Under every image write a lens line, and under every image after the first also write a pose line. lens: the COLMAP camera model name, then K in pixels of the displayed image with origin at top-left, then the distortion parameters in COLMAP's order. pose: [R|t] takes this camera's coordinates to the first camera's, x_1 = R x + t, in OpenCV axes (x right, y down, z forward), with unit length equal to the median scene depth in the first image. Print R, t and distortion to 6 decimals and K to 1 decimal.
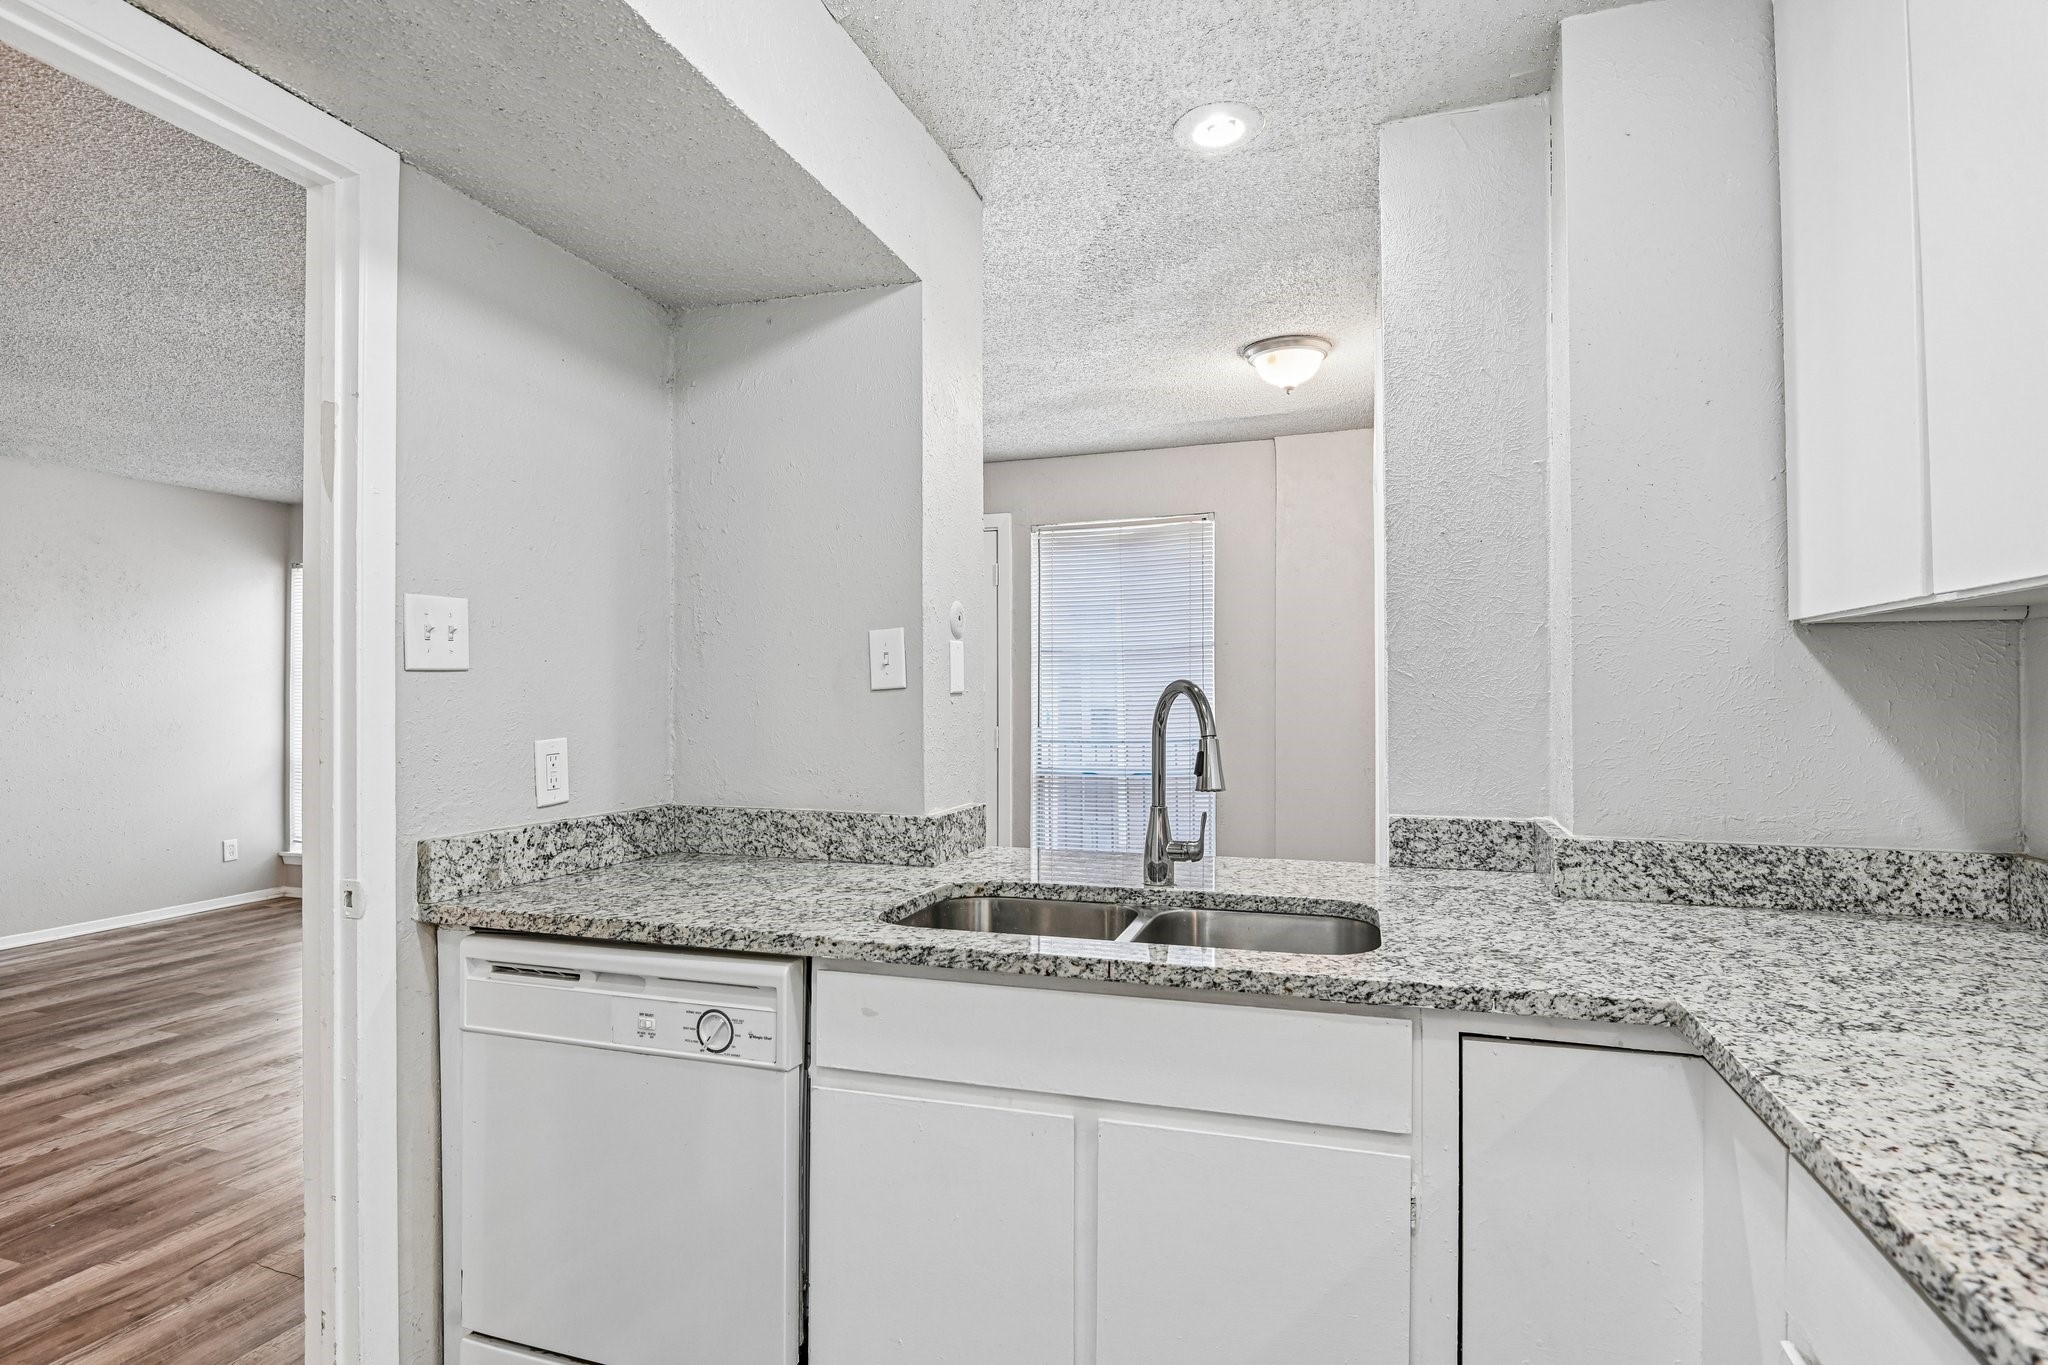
lens RADIAL K [[1057.1, 0, 1024.6], [0, 1057.1, 676.7], [0, 0, 1]] dist [-0.015512, -0.006738]
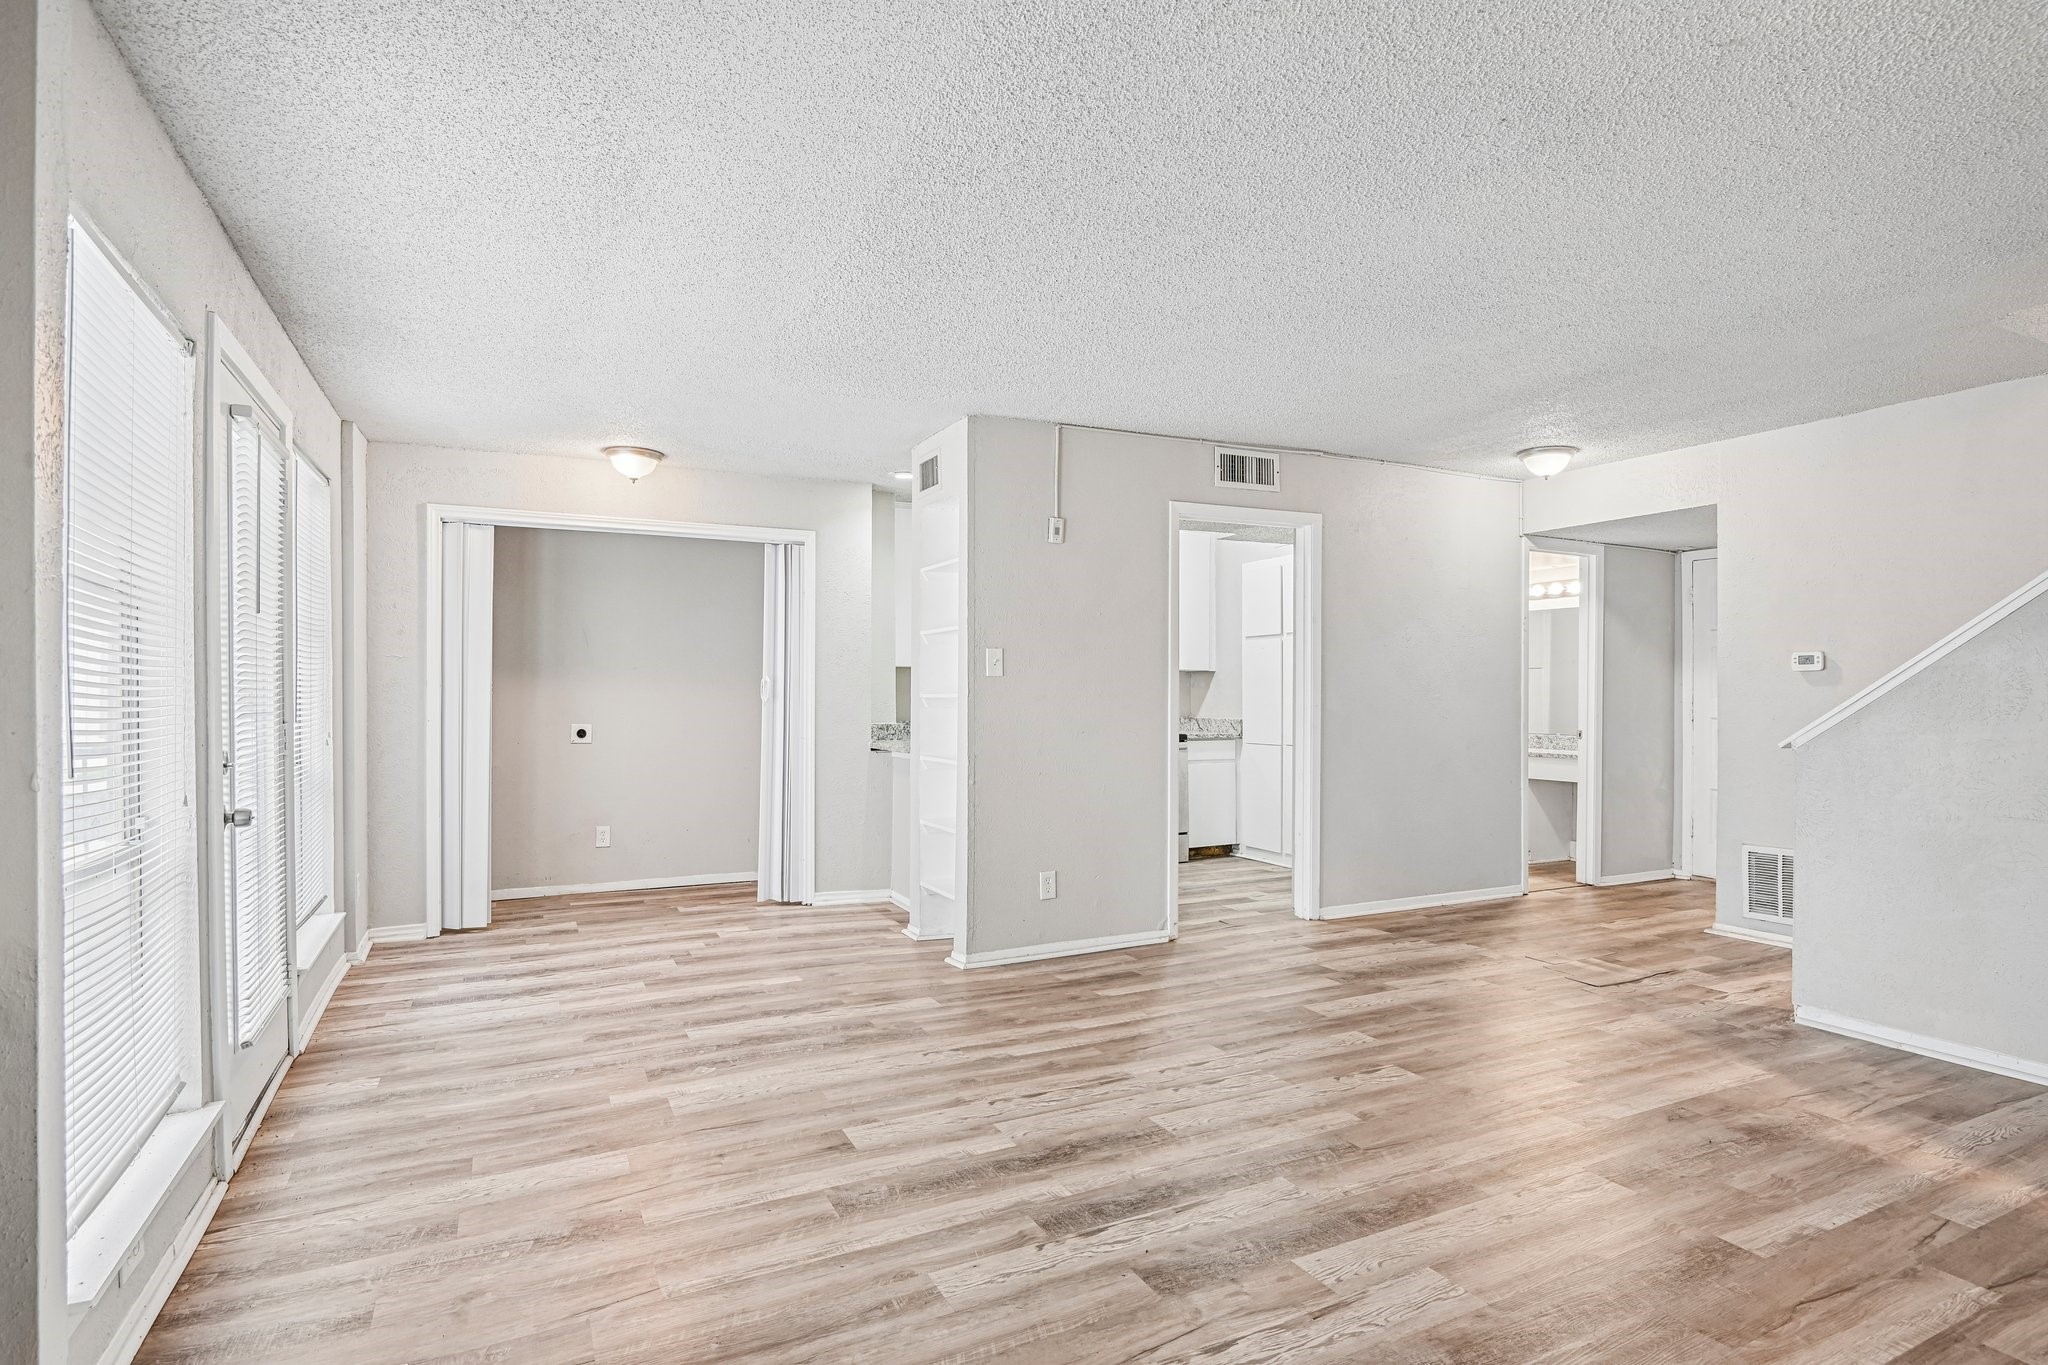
lens RADIAL K [[1057.1, 0, 1034.1], [0, 1057.1, 690.7], [0, 0, 1]] dist [-0.015512, -0.006738]
pose [[-0.705687, 0.005444, 0.708502, -1.125069], [-0.010057, 0.999793, -0.017699, 0.044186], [-0.708452, -0.019615, -0.705486, 1.515881]]
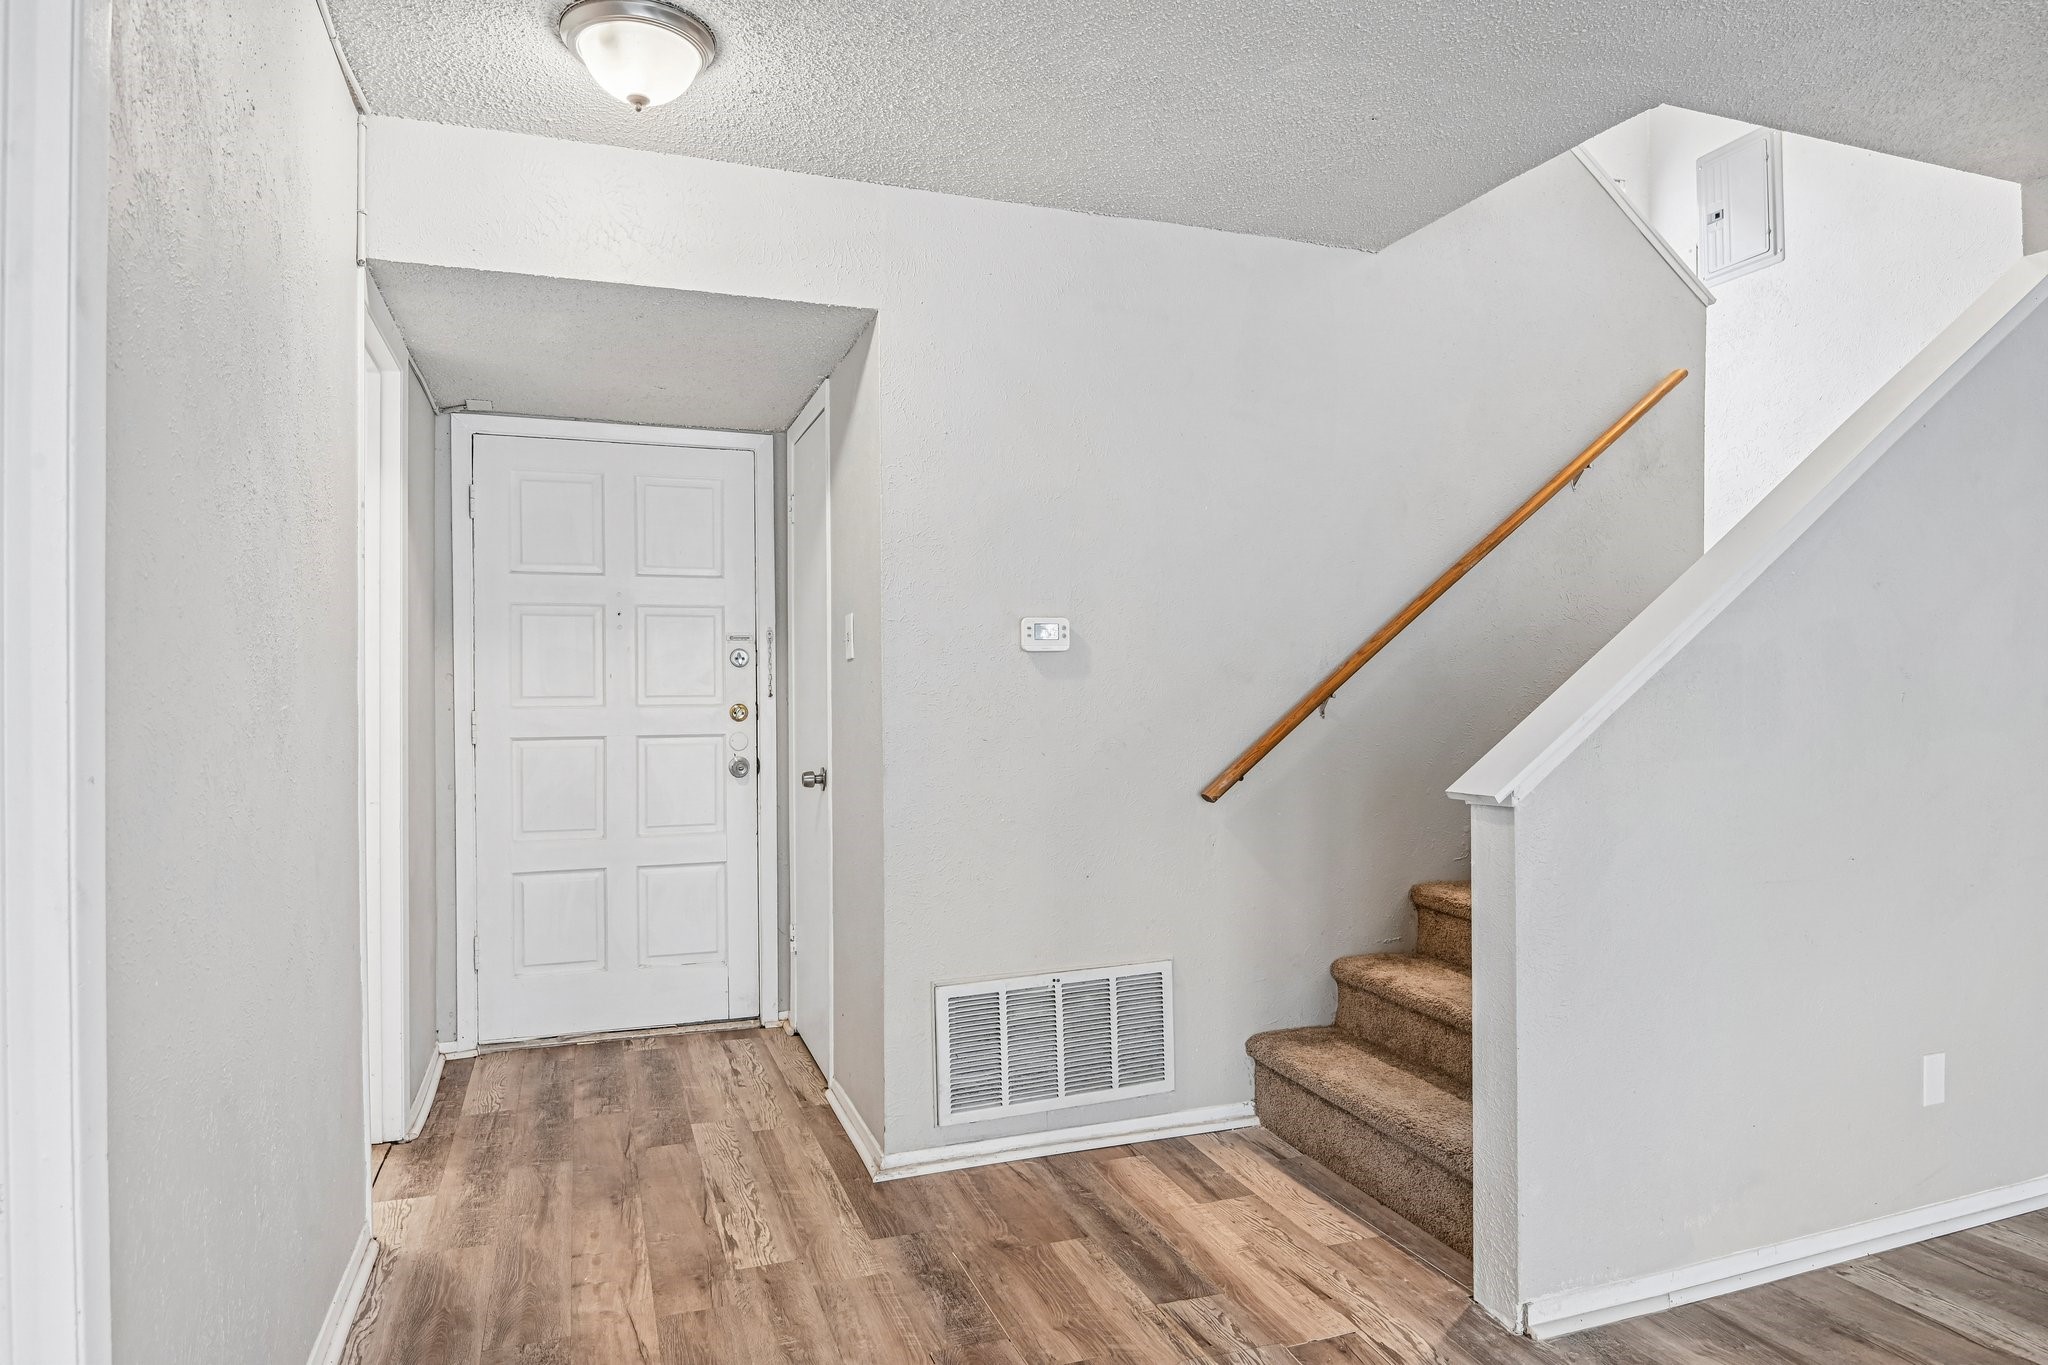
lens RADIAL K [[1224.4, 0, 1016.0], [0, 1224.4, 666.5], [0, 0, 1]] dist [-0.033094, -0.005573]
pose [[-0.788141, -0.007560, -0.615448, -0.366600], [0.014383, 0.999425, -0.030696, 0.025164], [0.615327, -0.033045, -0.787579, 0.596162]]
